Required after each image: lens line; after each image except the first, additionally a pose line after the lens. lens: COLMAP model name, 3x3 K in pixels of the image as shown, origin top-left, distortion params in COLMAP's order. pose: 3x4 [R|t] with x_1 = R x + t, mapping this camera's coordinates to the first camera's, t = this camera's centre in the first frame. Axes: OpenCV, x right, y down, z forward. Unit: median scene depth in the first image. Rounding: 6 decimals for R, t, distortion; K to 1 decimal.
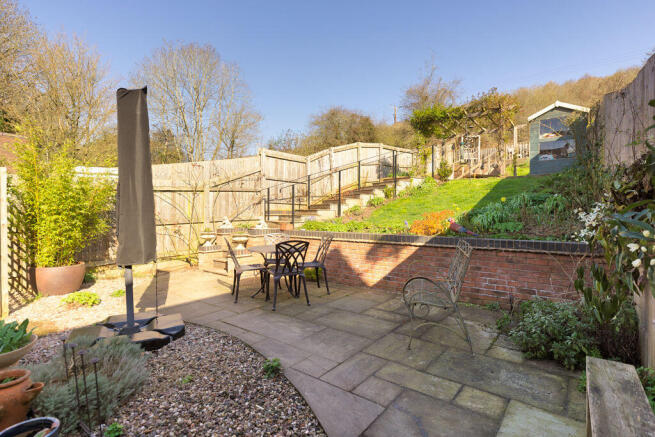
lens RADIAL K [[317.9, 0, 329.8], [0, 317.9, 220.7], [0, 0, 1]] dist [0.000833, -0.003062]
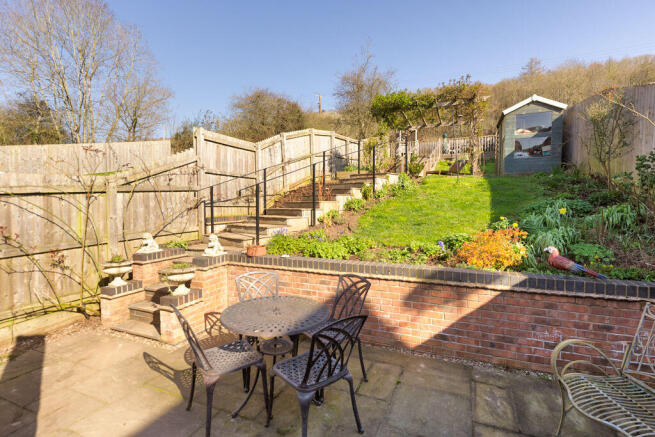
lens RADIAL K [[317.9, 0, 328.1], [0, 317.9, 219.1], [0, 0, 1]] dist [0.000833, -0.003062]
pose [[0.967535, -0.016846, 0.252173, -0.123530], [0.009795, 0.999526, 0.029192, -0.049083], [-0.252545, -0.025774, 0.967242, 0.266259]]
